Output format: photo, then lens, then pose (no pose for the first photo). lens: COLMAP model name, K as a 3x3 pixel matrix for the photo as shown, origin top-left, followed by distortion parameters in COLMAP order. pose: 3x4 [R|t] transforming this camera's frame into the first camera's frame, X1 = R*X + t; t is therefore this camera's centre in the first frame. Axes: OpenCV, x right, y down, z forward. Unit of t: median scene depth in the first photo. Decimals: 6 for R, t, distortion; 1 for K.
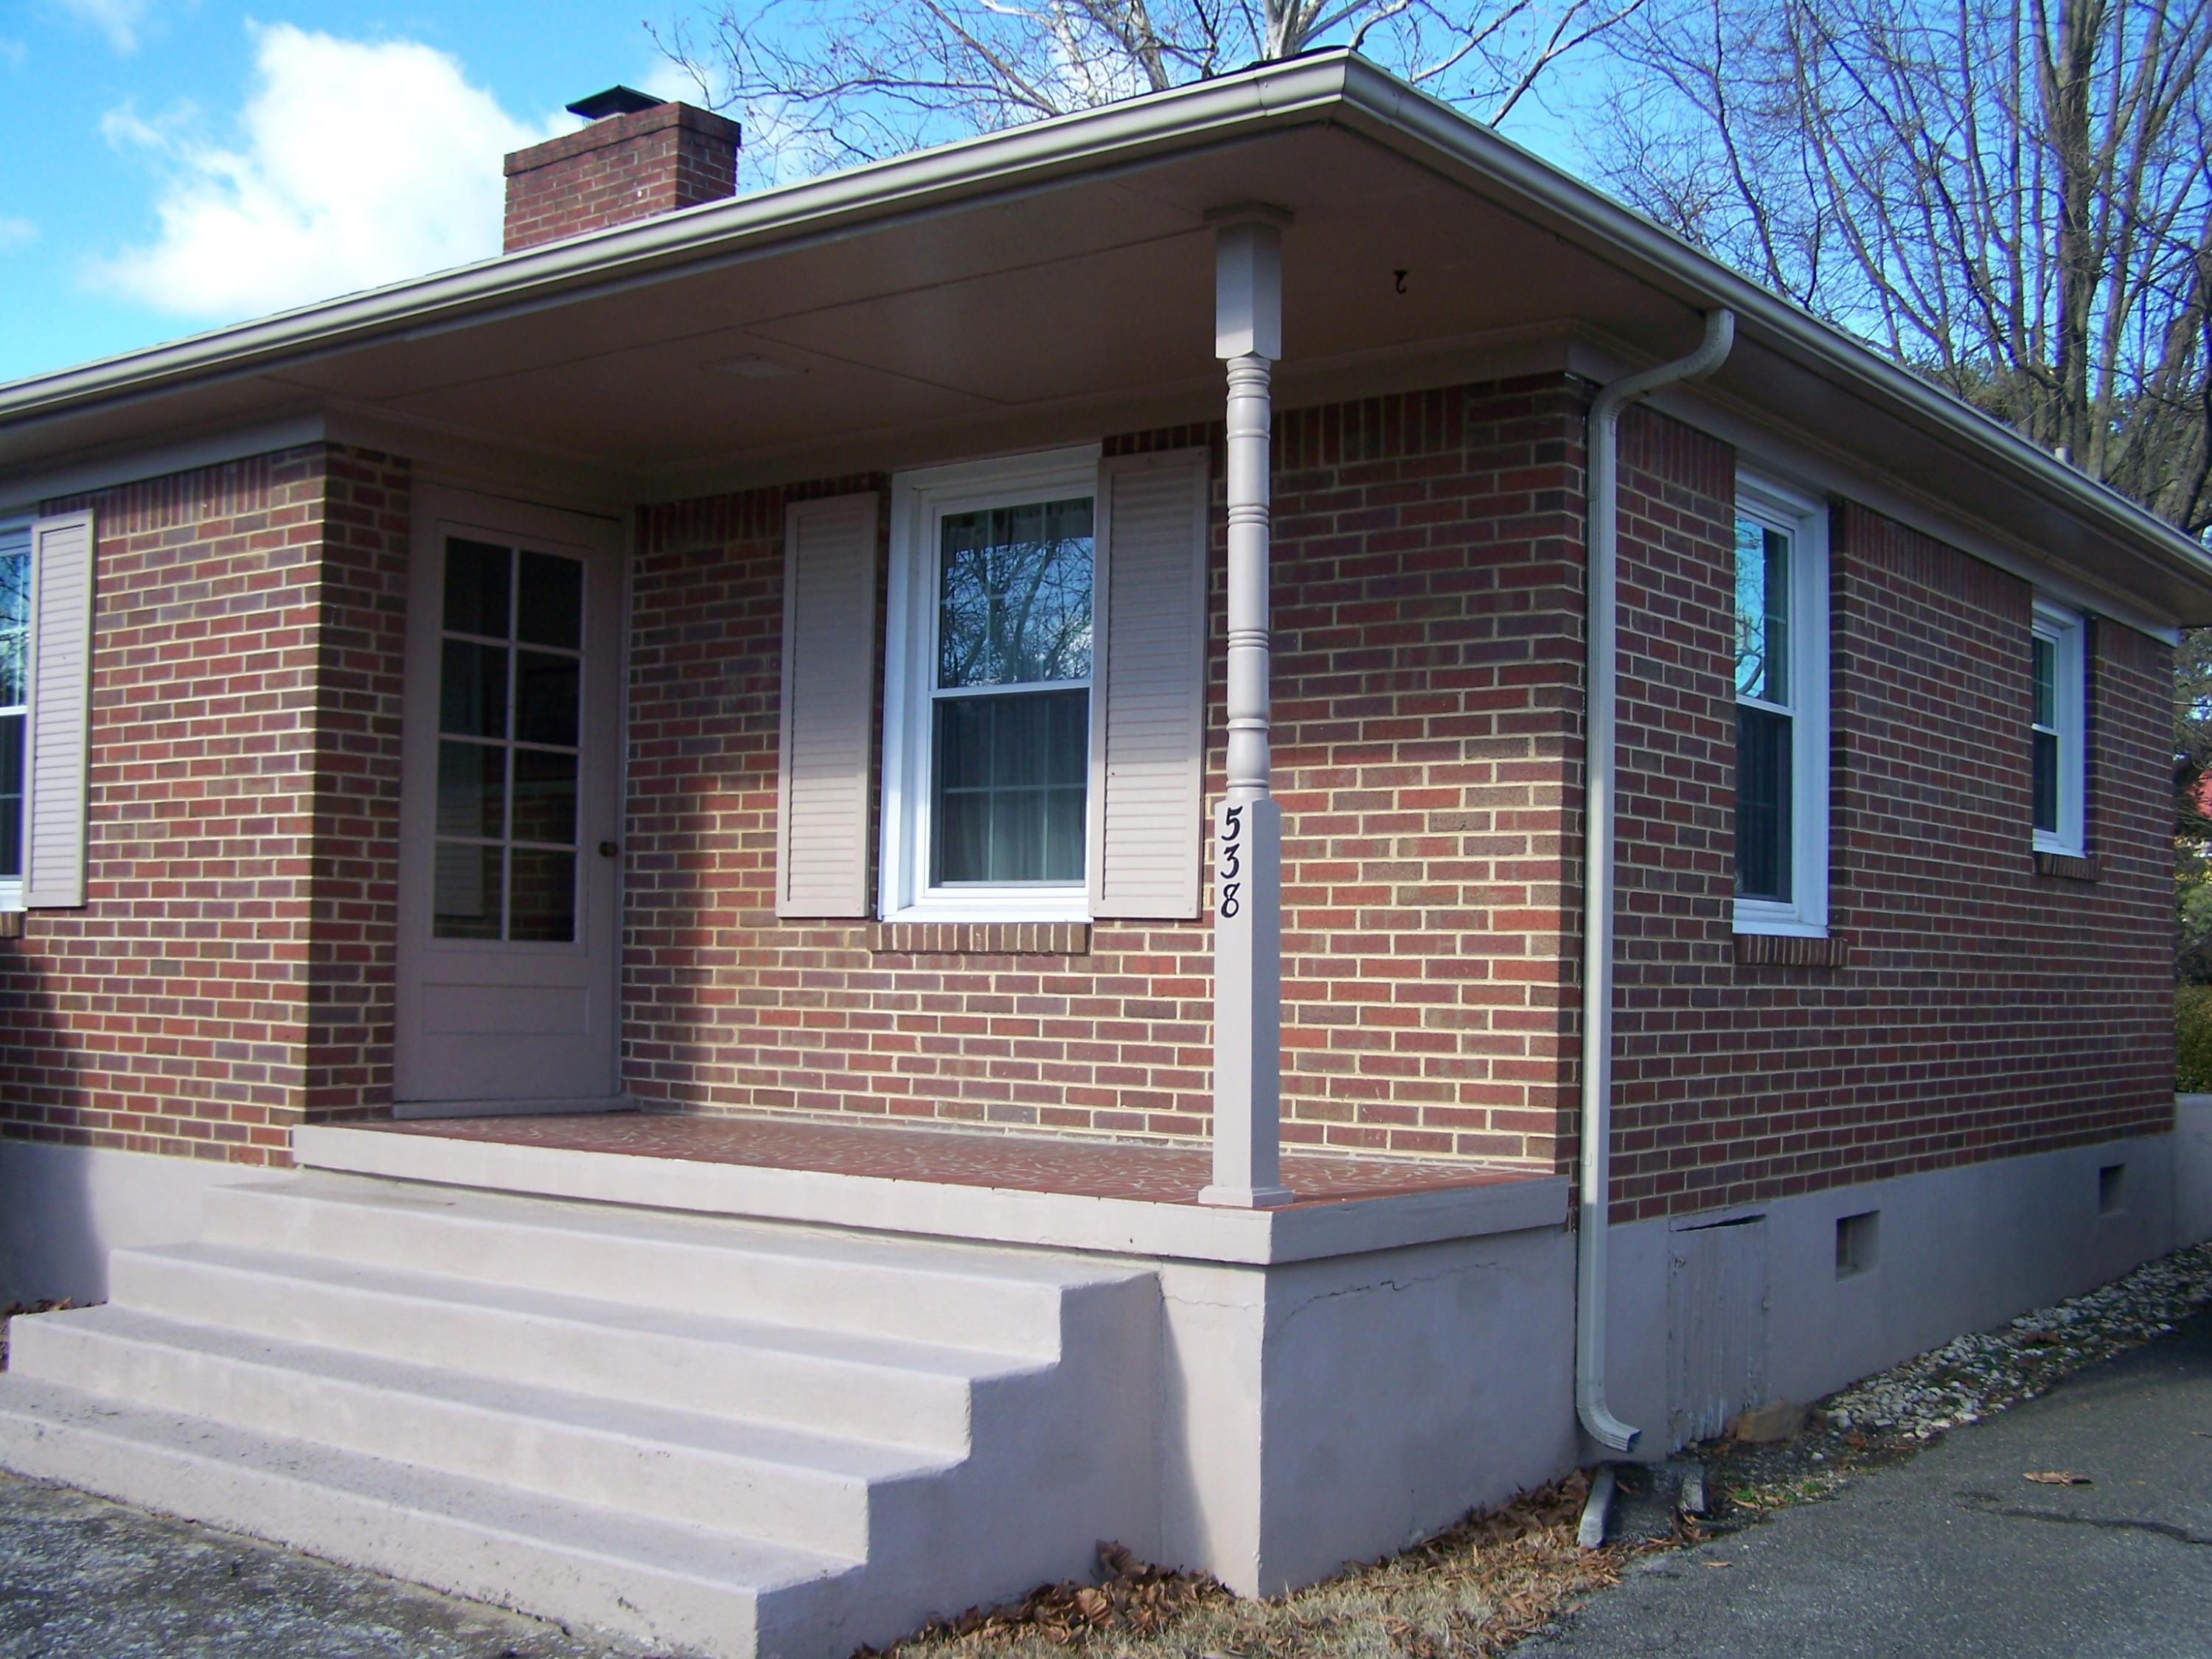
lens RADIAL K [[2506.4, 0, 1090.5], [0, 2506.4, 846.3], [0, 0, 1]] dist [-0.096802, 0.000000]
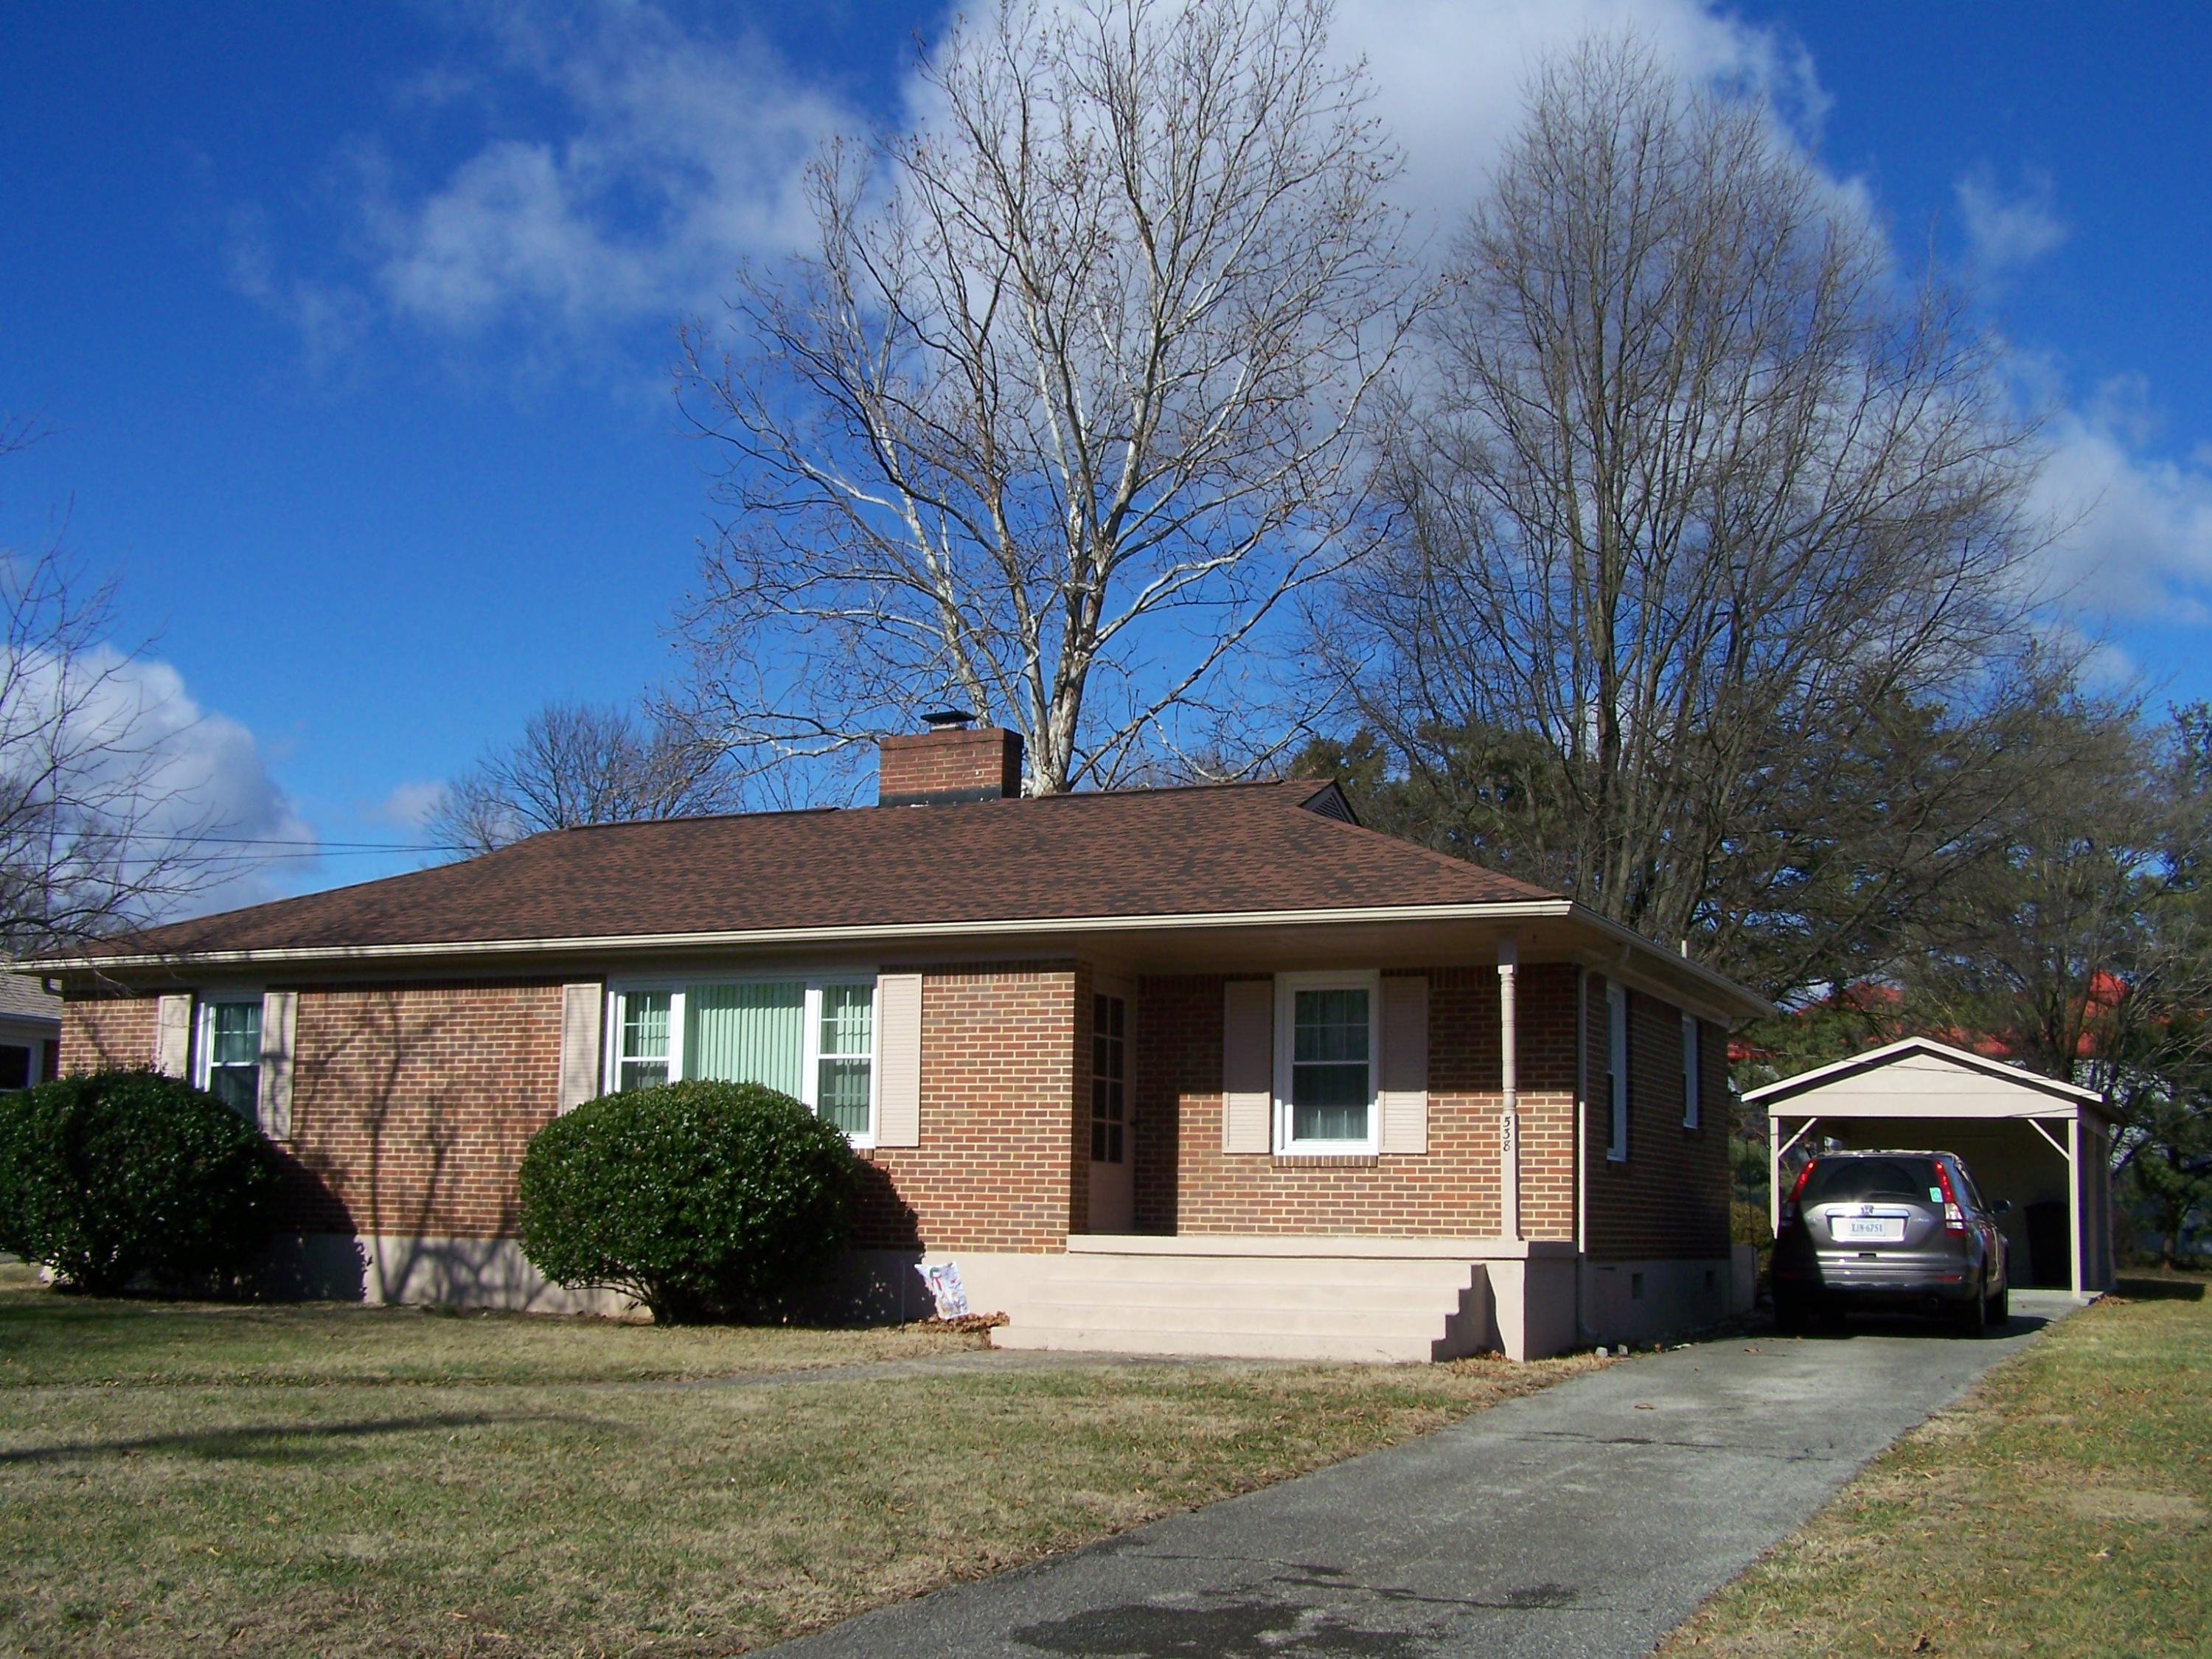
lens RADIAL K [[2506.4, 0, 1117.4], [0, 2506.4, 821.6], [0, 0, 1]] dist [-0.096802, 0.000000]
pose [[0.973446, 0.037299, 0.225859, -0.814557], [-0.012040, 0.993613, -0.112196, -0.018148], [-0.228601, 0.106497, 0.967678, -1.410559]]
